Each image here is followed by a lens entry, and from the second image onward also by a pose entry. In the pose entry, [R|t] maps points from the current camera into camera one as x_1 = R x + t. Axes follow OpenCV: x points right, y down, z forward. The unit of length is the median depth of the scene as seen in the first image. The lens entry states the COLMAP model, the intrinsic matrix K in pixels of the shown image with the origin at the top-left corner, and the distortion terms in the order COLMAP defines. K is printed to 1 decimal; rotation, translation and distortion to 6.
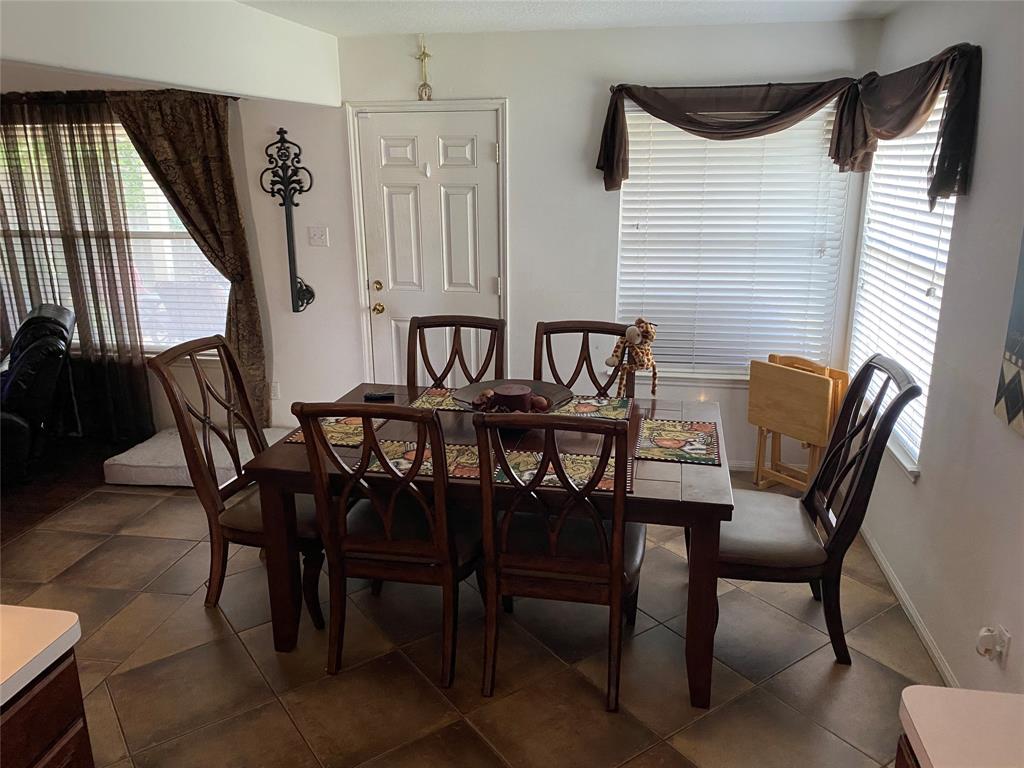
lens RADIAL K [[783.1, 0, 514.6], [0, 783.1, 380.1], [0, 0, 1]] dist [0.050455, -0.030765]
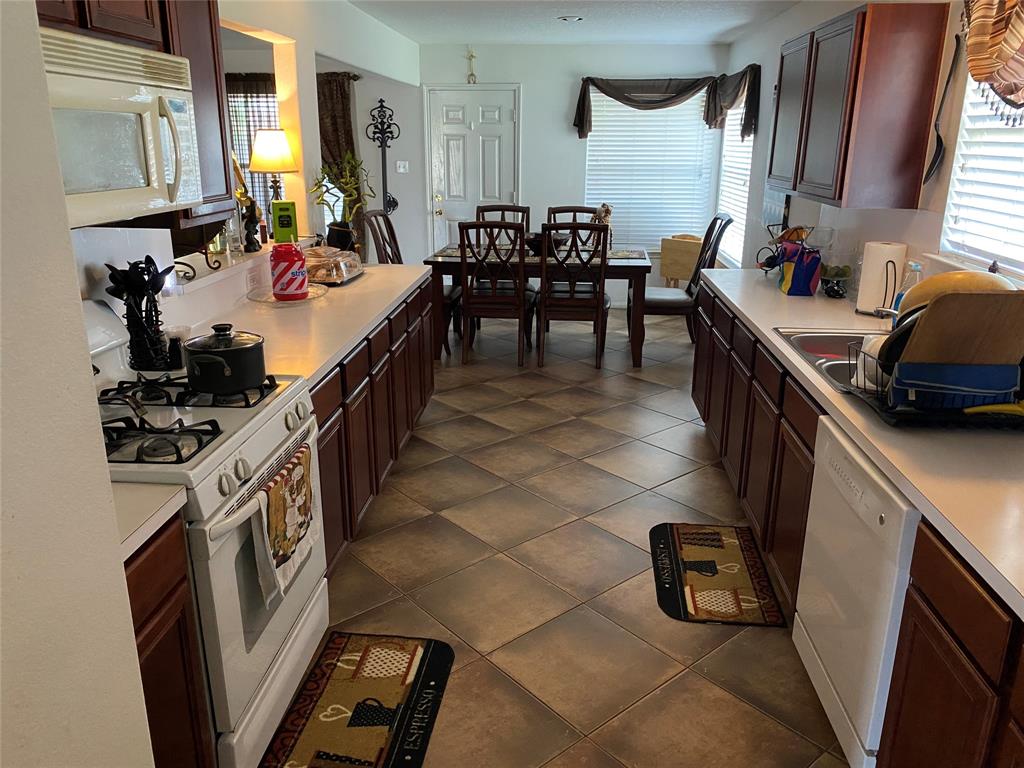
lens RADIAL K [[783.1, 0, 505.7], [0, 783.1, 381.1], [0, 0, 1]] dist [0.050455, -0.030765]
pose [[0.996215, -0.012710, 0.085987, -0.200225], [0.010351, 0.999559, 0.027828, 0.241577], [-0.086303, -0.026832, 0.995908, -0.721424]]
